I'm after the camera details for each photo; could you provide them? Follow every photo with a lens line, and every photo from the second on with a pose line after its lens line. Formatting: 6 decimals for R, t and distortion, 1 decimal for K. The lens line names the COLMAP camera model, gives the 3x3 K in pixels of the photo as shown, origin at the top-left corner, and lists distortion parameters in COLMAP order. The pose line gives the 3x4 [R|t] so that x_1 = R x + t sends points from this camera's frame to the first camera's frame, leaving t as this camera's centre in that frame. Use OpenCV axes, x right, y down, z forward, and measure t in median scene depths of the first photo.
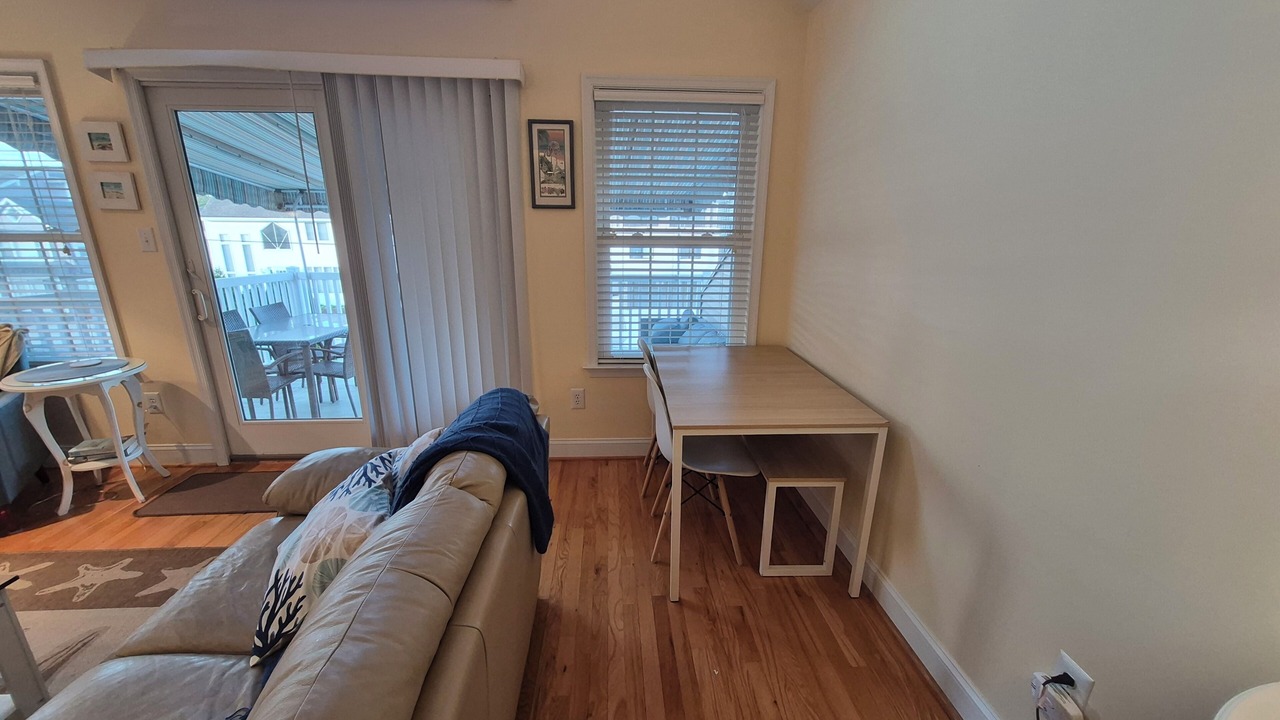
lens RADIAL K [[497.4, 0, 637.1], [0, 497.4, 372.0], [0, 0, 1]] dist [0.003092, -0.002307]
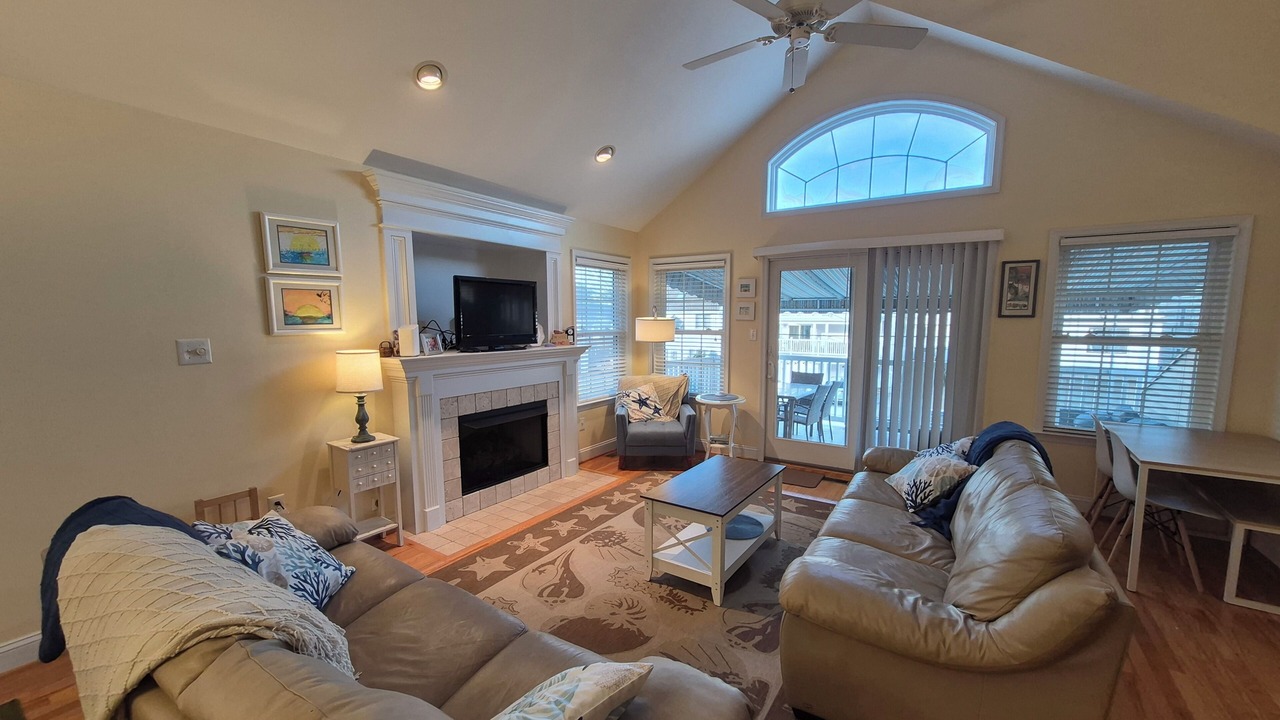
lens RADIAL K [[497.4, 0, 637.1], [0, 497.4, 372.0], [0, 0, 1]] dist [0.003092, -0.002307]
pose [[0.798031, 0.058875, -0.599734, -0.180564], [-0.158533, 0.980671, -0.114679, 0.176429], [0.581390, 0.186595, 0.791940, -0.799334]]
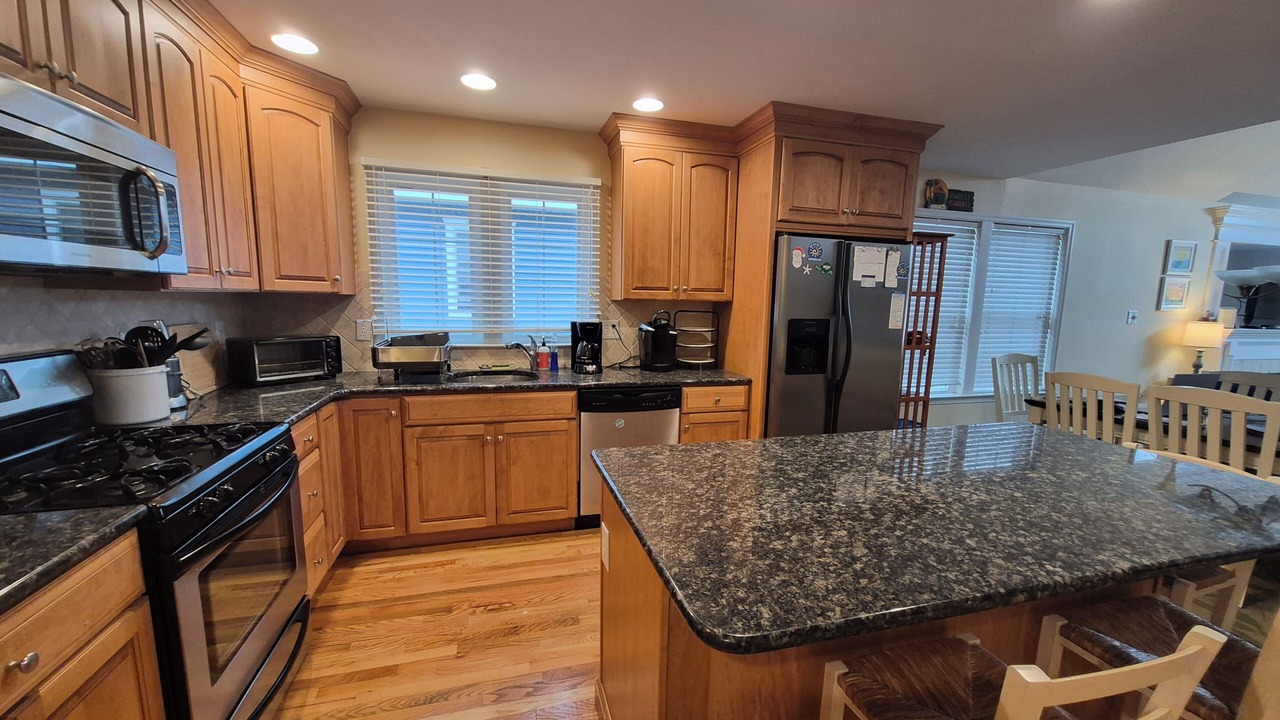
lens RADIAL K [[497.4, 0, 637.1], [0, 497.4, 372.0], [0, 0, 1]] dist [0.003092, -0.002307]
pose [[0.209542, 0.138688, -0.967914, -0.025352], [-0.287524, 0.954866, 0.074573, 0.761141], [0.934571, 0.262672, 0.239960, -2.691026]]
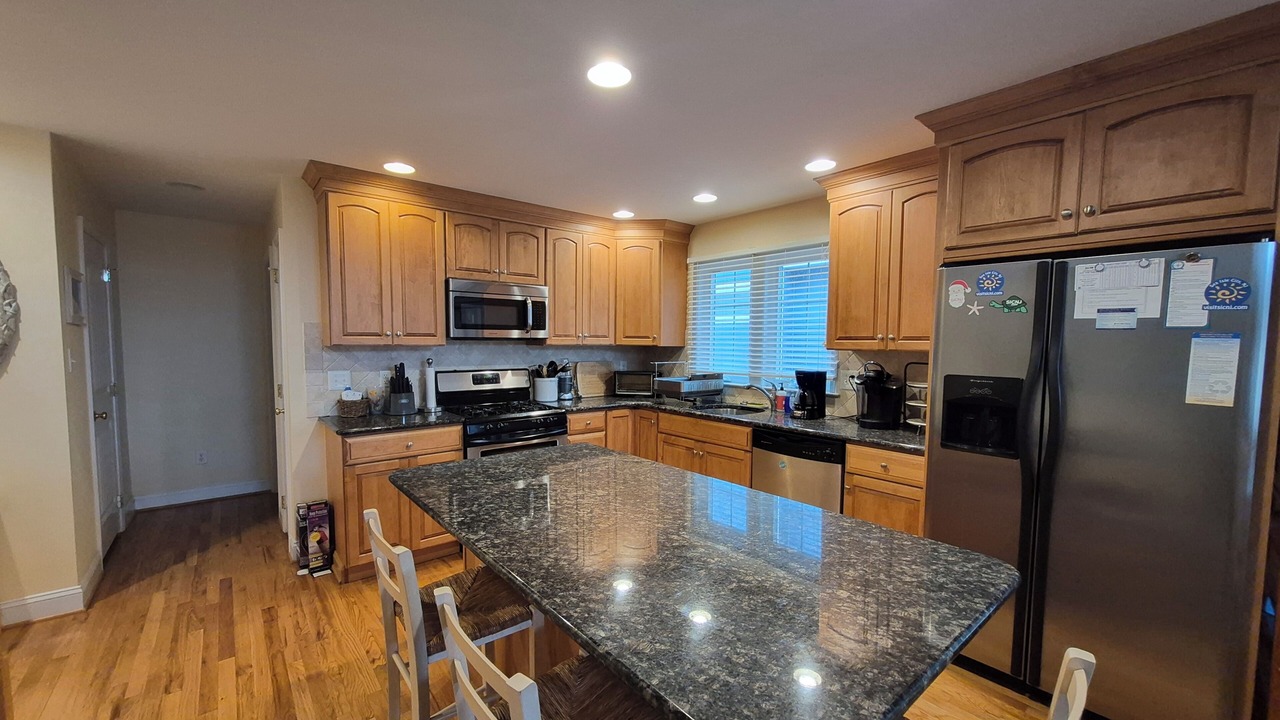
lens RADIAL K [[497.4, 0, 637.1], [0, 497.4, 372.0], [0, 0, 1]] dist [0.003092, -0.002307]
pose [[-0.805386, 0.022097, -0.592339, -0.153425], [-0.177963, 0.944189, 0.277194, 0.409460], [0.565406, 0.328662, -0.756504, -1.538480]]
